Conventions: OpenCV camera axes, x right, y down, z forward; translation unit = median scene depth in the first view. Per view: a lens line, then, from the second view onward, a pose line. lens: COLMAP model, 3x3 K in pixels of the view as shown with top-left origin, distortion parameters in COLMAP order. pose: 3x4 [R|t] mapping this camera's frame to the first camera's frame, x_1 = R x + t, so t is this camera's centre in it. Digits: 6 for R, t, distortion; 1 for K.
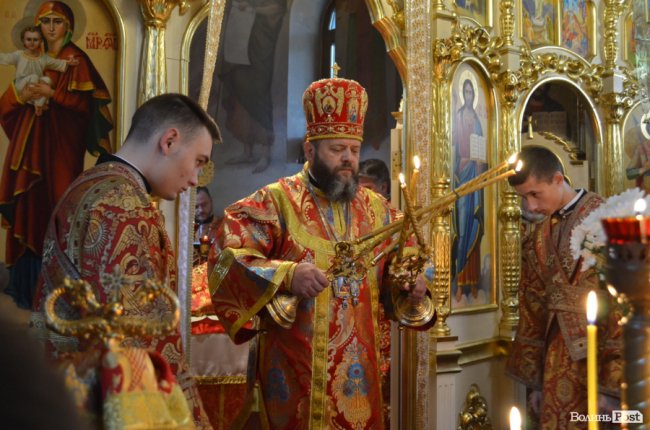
lens RADIAL K [[723.7, 0, 328.4], [0, 723.7, 218.0], [0, 0, 1]] dist [-0.006979, 0.000000]
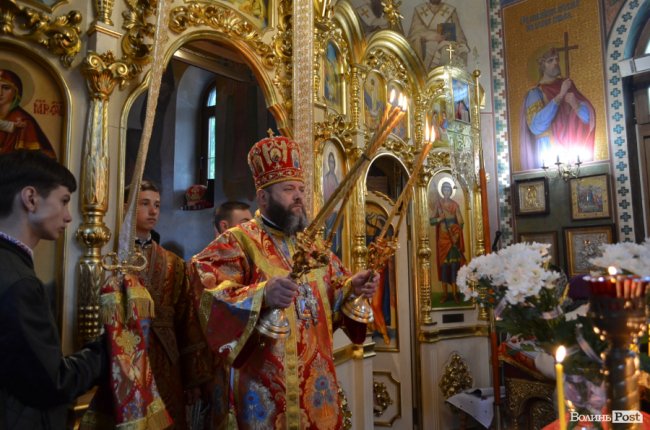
lens RADIAL K [[541.7, 0, 336.0], [0, 541.7, 213.6], [0, 0, 1]] dist [0.013551, -0.004432]
pose [[0.953998, 0.011519, 0.299591, -0.099679], [0.006749, 0.998183, -0.059869, -0.016273], [-0.299737, 0.059137, 0.952187, 0.037859]]
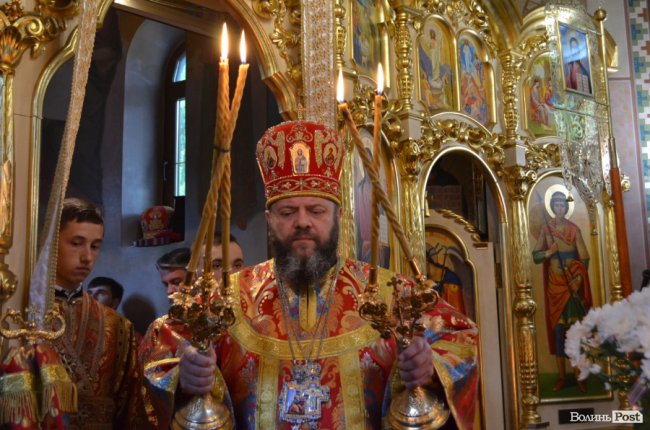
lens RADIAL K [[877.1, 0, 337.8], [0, 877.1, 208.2], [0, 0, 1]] dist [-0.002179, 0.000000]
pose [[0.969899, 0.004982, 0.243457, -0.087822], [0.022450, 0.993703, -0.109772, -0.009898], [-0.242471, 0.111933, 0.963680, 0.029589]]
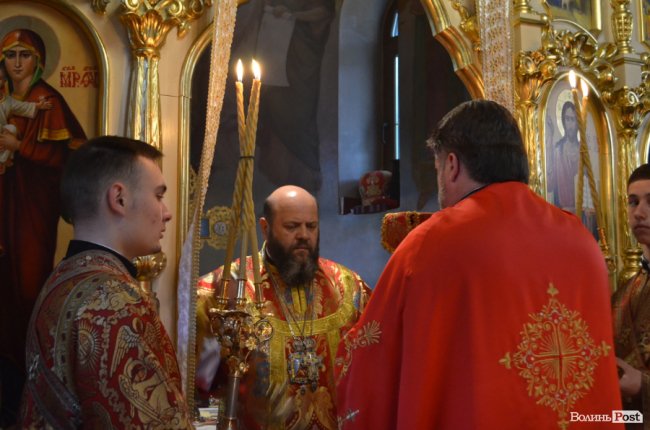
lens RADIAL K [[964.1, 0, 319.6], [0, 964.1, 212.4], [0, 0, 1]] dist [-0.005699, 0.000000]
pose [[0.994399, -0.024379, -0.102841, 0.036945], [0.017890, 0.997818, -0.063558, -0.019577], [0.104166, 0.061362, 0.992665, -0.002607]]
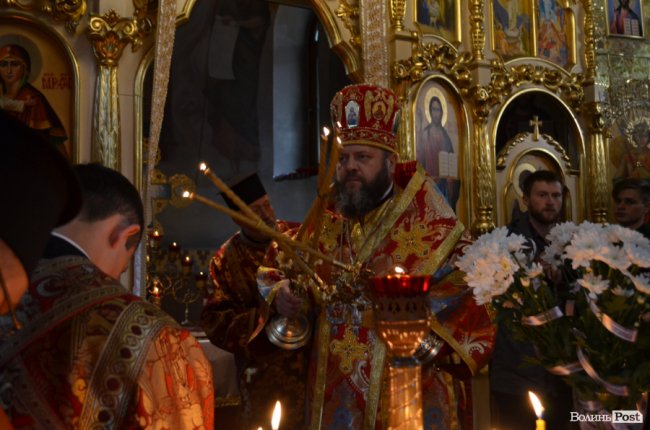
lens RADIAL K [[788.4, 0, 331.0], [0, 788.4, 214.5], [0, 0, 1]] dist [-0.009242, 0.000000]
pose [[0.998654, -0.026530, -0.044571, 0.092962], [0.026135, 0.999614, -0.009427, -0.023360], [0.044804, 0.008250, 0.998962, -0.084210]]
